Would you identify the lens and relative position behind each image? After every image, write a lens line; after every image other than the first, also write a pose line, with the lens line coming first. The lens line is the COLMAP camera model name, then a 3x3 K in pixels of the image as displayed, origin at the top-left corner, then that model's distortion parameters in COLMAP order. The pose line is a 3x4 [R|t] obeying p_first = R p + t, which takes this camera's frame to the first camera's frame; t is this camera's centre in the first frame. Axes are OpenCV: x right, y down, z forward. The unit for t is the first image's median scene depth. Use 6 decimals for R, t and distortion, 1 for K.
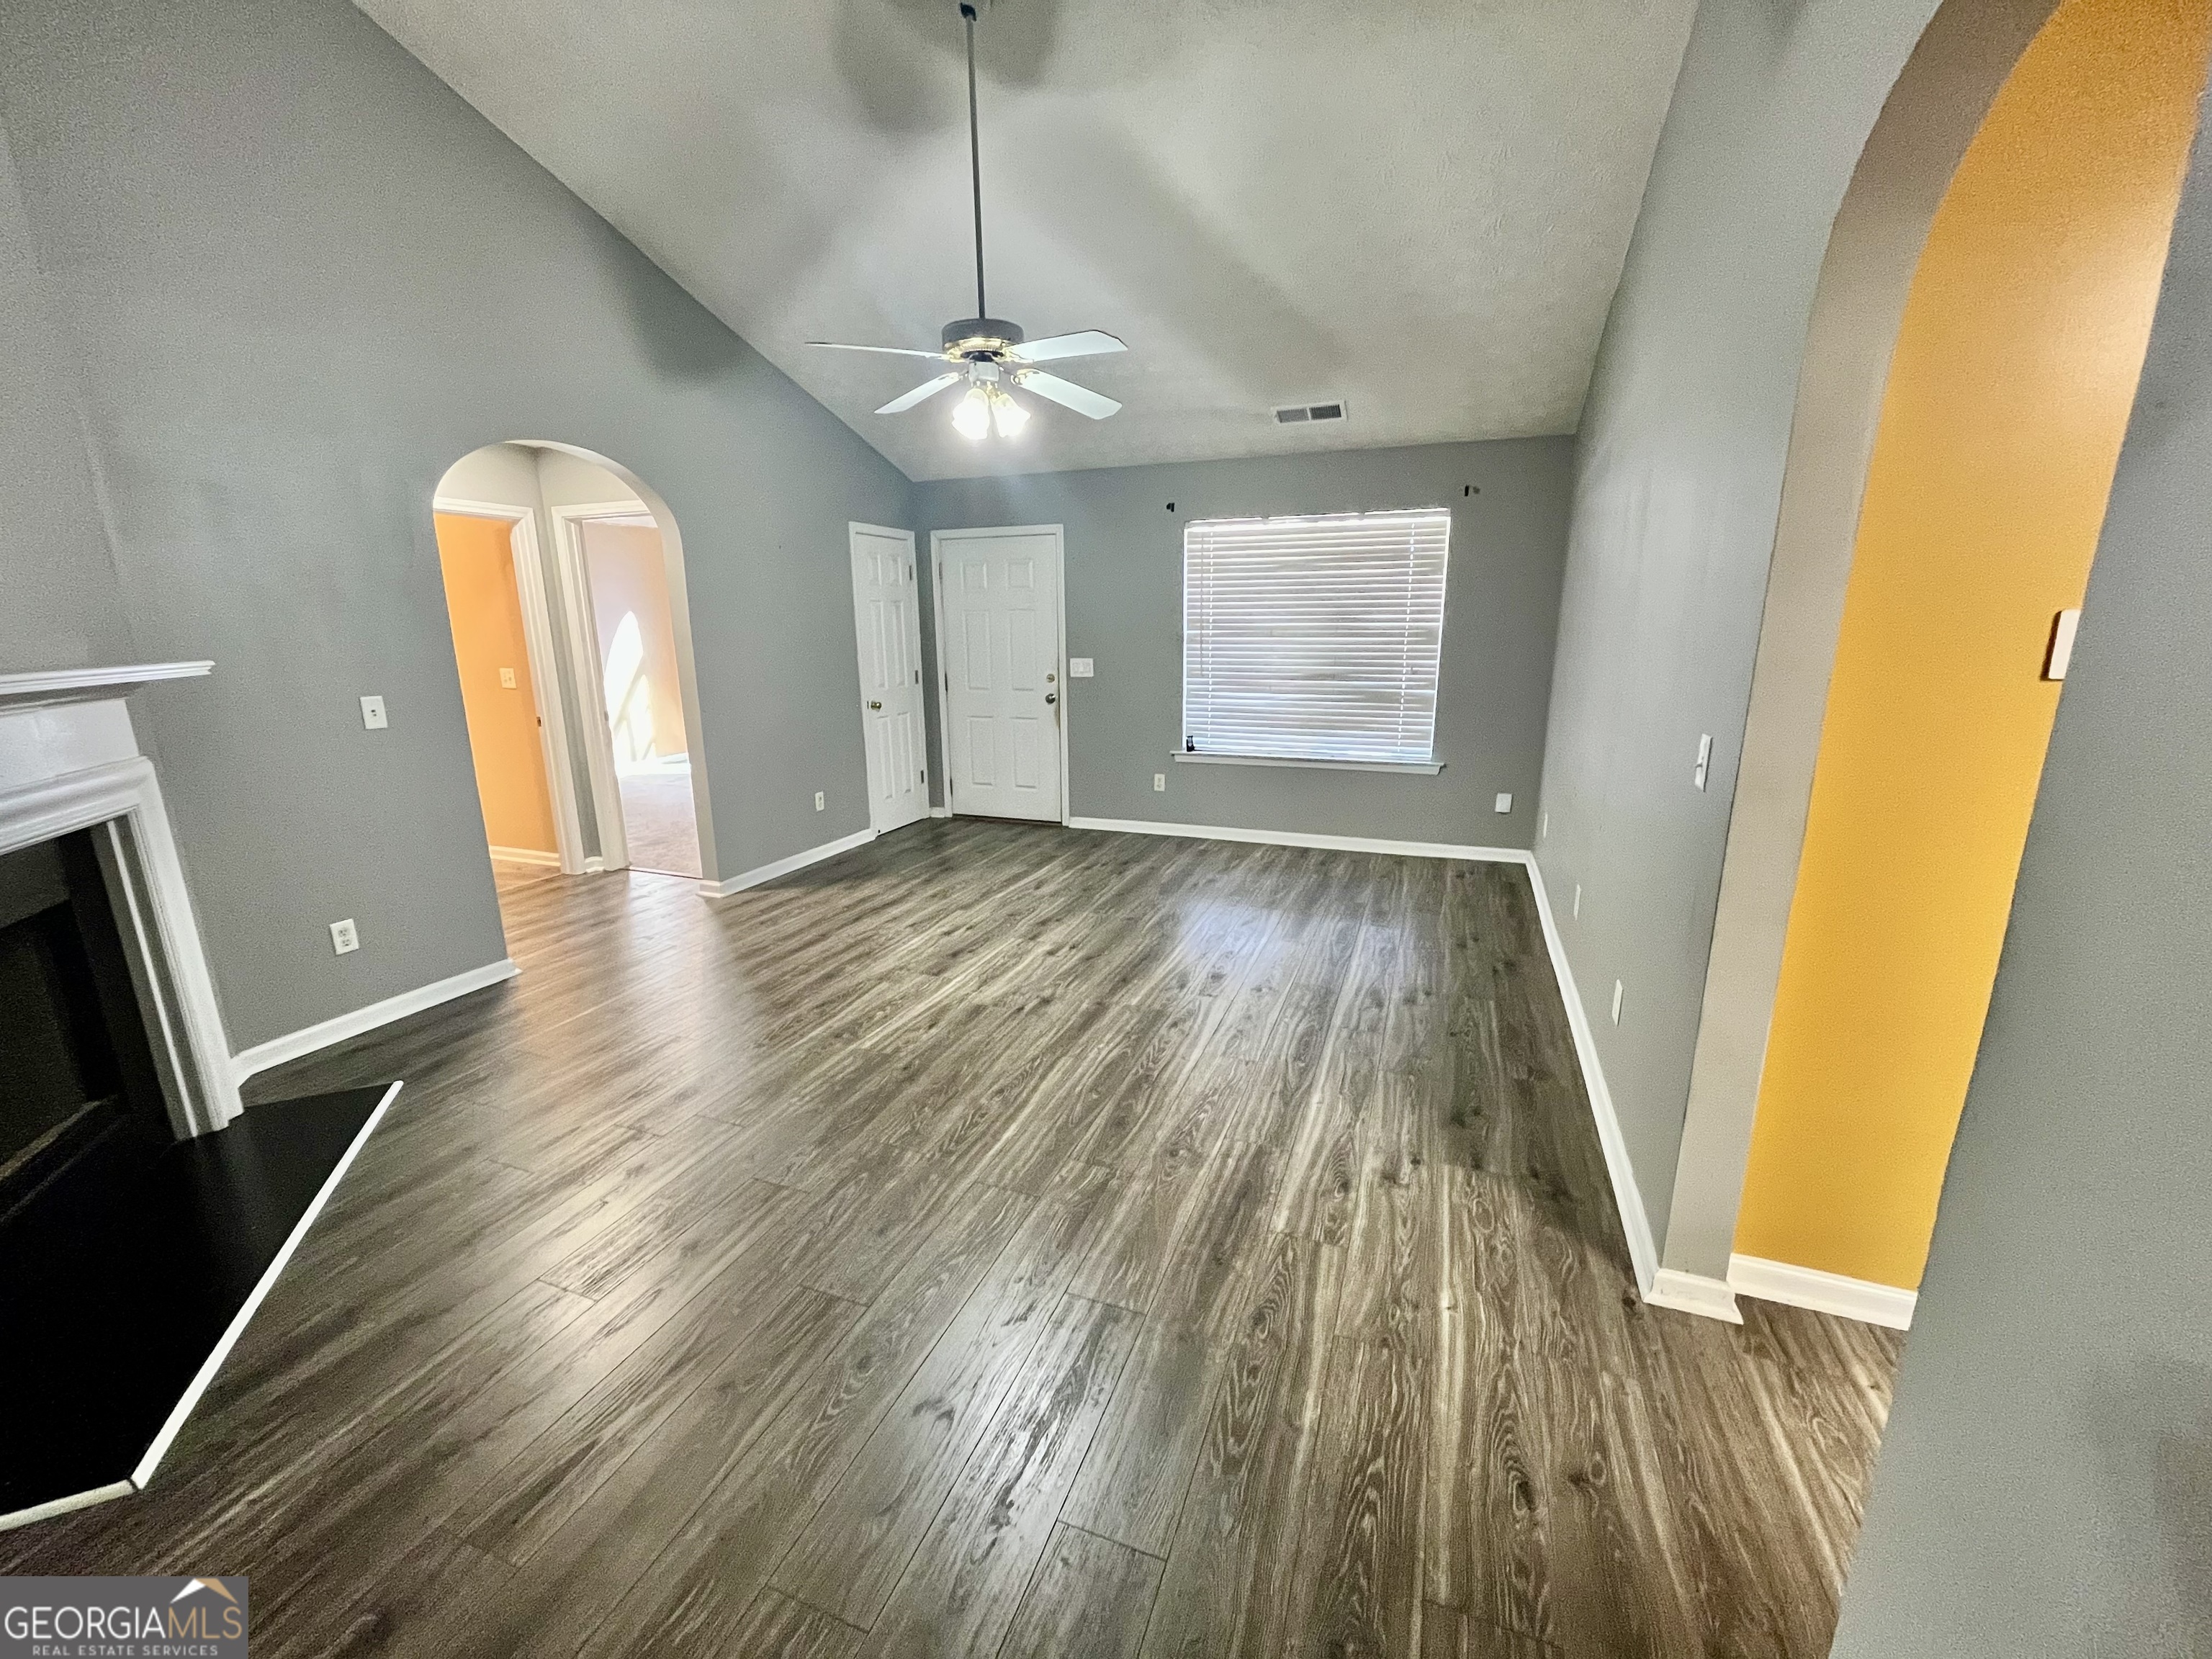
lens RADIAL K [[893.8, 0, 1099.6], [0, 893.8, 831.3], [0, 0, 1]] dist [0.000491, -0.000139]
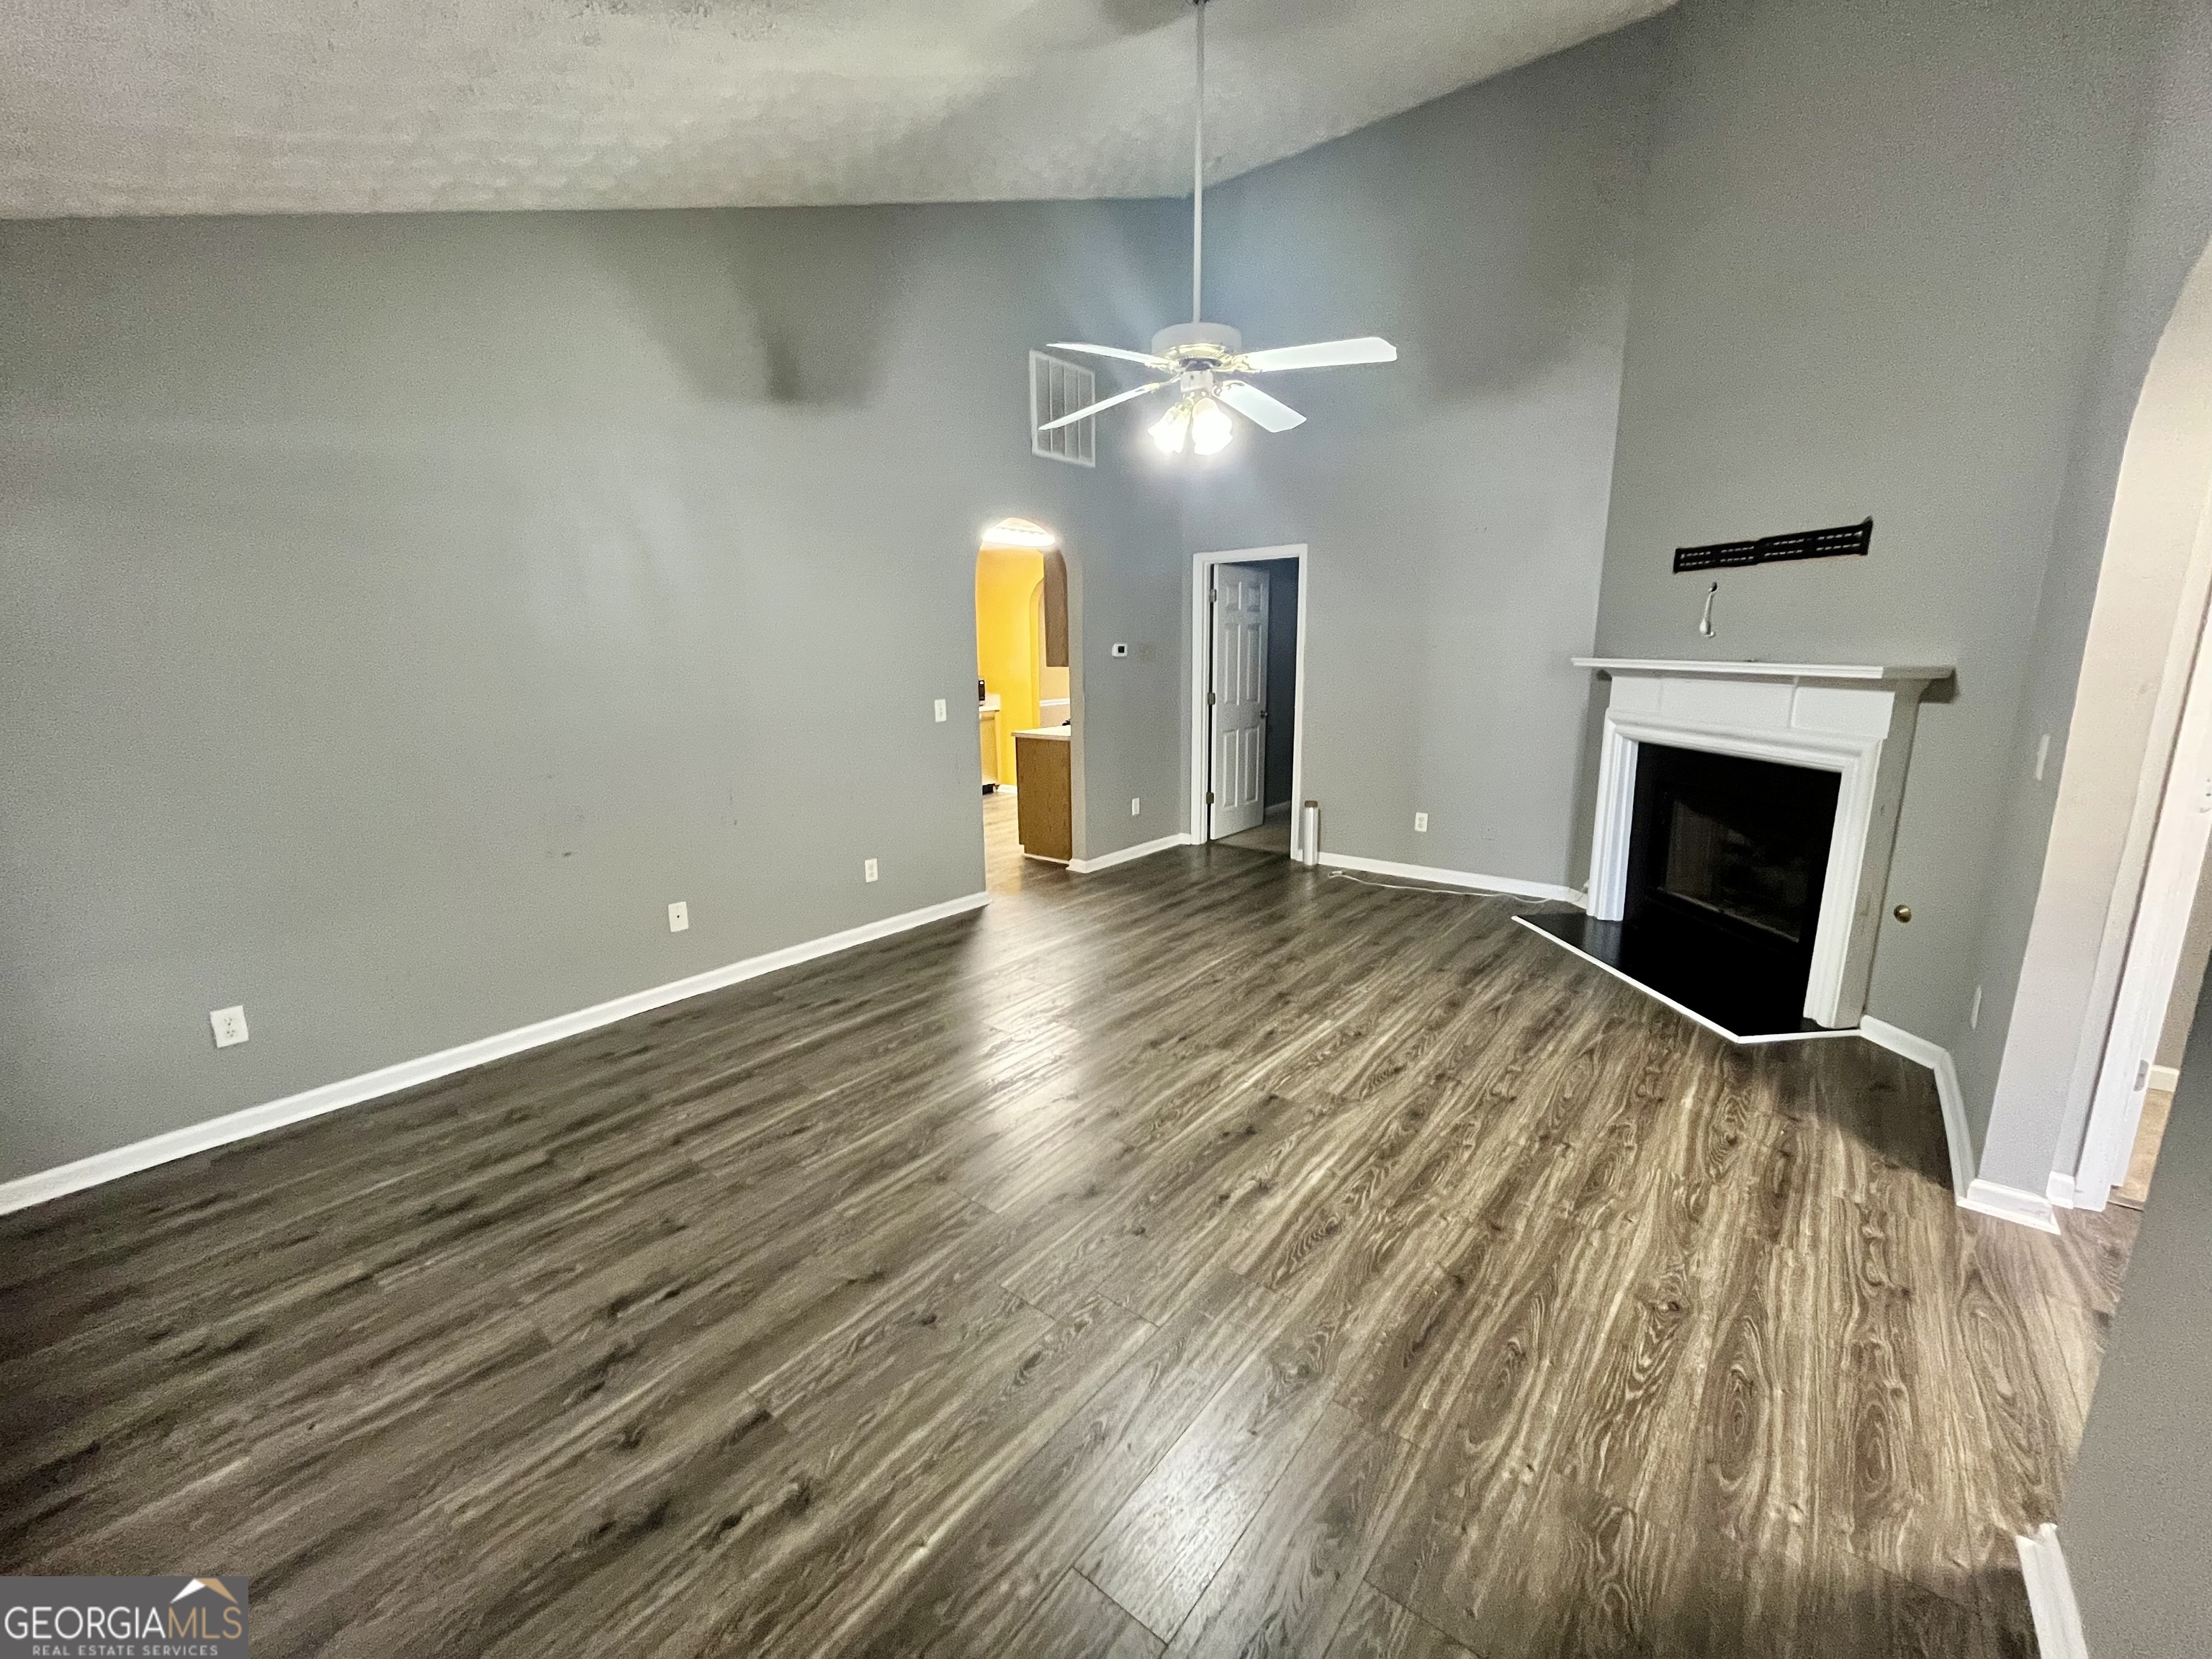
lens RADIAL K [[893.8, 0, 1099.6], [0, 893.8, 831.3], [0, 0, 1]] dist [0.000491, -0.000139]
pose [[-0.950278, -0.038606, 0.309001, -0.271516], [0.096406, 0.907064, 0.409807, -0.387835], [-0.296104, 0.419220, -0.858241, 1.620043]]
